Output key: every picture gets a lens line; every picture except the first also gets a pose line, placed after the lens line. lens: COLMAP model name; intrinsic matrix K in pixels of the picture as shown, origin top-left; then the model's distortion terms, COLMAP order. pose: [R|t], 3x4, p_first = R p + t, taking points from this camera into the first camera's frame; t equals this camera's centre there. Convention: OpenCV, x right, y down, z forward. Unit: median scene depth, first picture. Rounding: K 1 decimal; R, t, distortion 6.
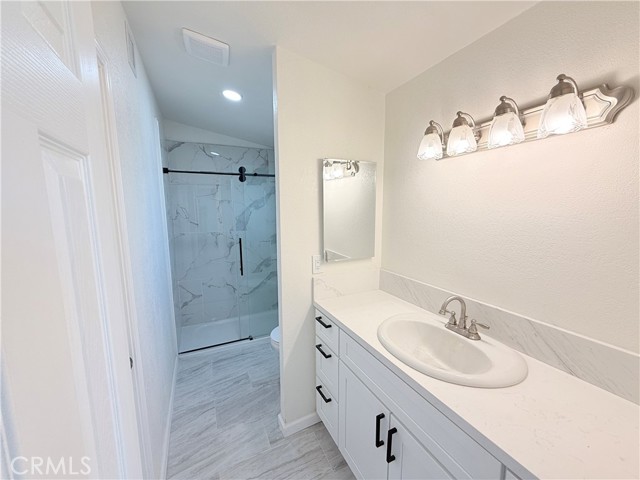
lens RADIAL K [[255.8, 0, 319.6], [0, 255.8, 240.8], [0, 0, 1]] dist [0.000805, 0.000638]
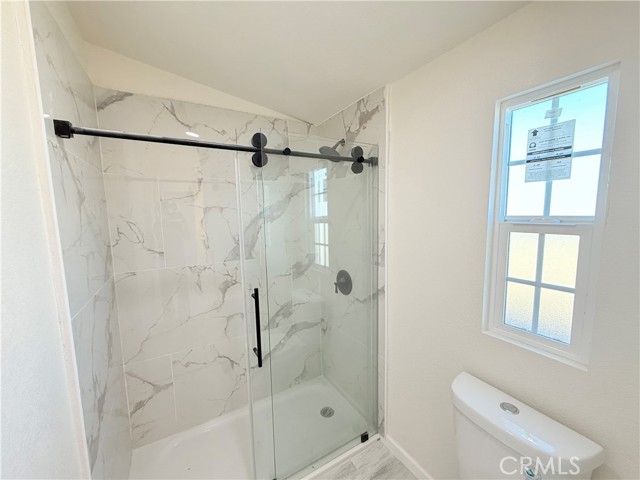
lens RADIAL K [[255.8, 0, 321.1], [0, 255.8, 239.7], [0, 0, 1]] dist [0.000805, 0.000638]
pose [[0.995958, -0.023229, 0.086762, -0.190679], [0.025287, 0.999422, -0.022702, -0.069757], [-0.086185, 0.024804, 0.995970, 0.434376]]
